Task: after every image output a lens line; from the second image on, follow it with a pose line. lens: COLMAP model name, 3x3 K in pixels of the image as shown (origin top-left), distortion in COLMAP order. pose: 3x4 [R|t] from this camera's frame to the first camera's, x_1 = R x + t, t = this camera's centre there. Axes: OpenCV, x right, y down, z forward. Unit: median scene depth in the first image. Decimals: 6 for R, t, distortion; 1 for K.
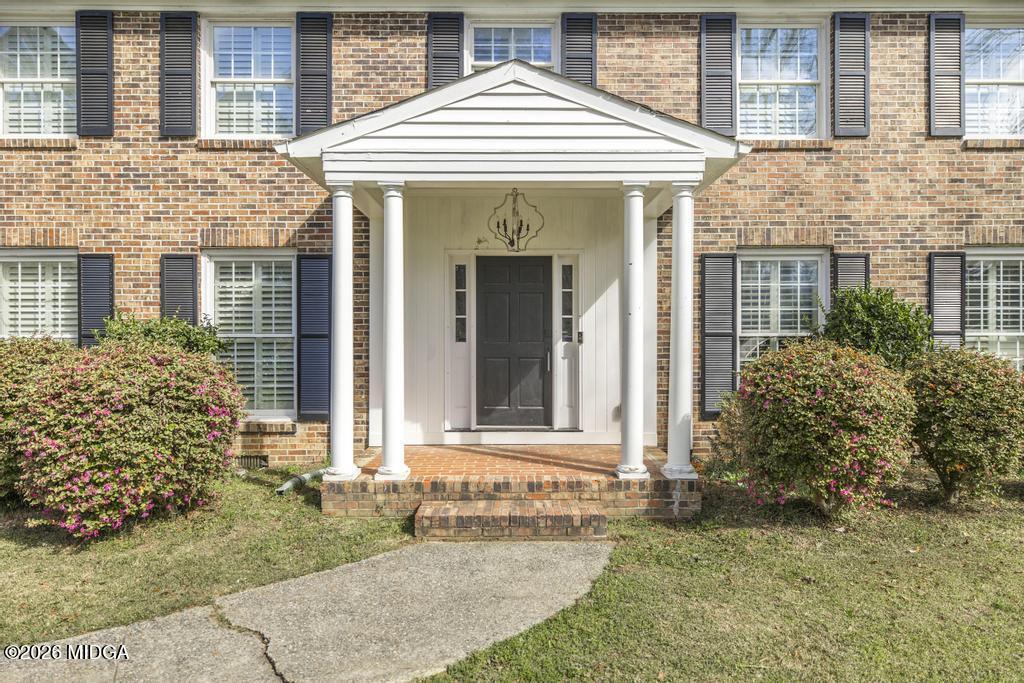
lens RADIAL K [[621.8, 0, 512.7], [0, 621.8, 338.1], [0, 0, 1]] dist [0.000954, 0.000152]
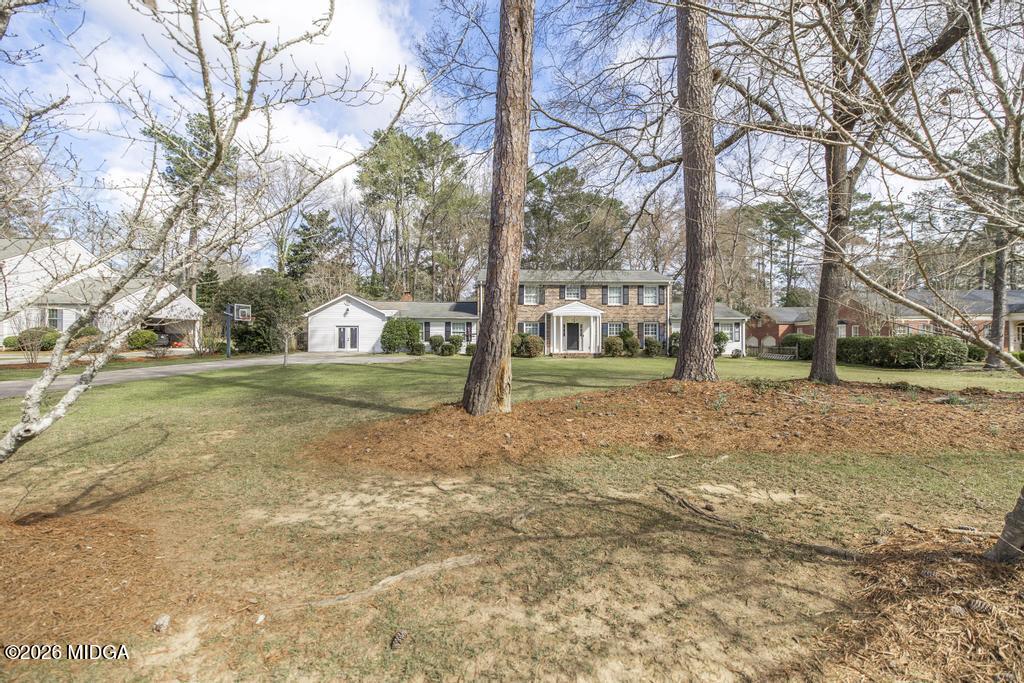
lens RADIAL K [[438.2, 0, 511.0], [0, 438.2, 343.2], [0, 0, 1]] dist [0.000019, 0.000000]
pose [[0.999942, 0.005014, -0.009573, -0.622161], [-0.005066, 0.999973, -0.005358, 0.109003], [0.009546, 0.005406, 0.999940, -3.678100]]
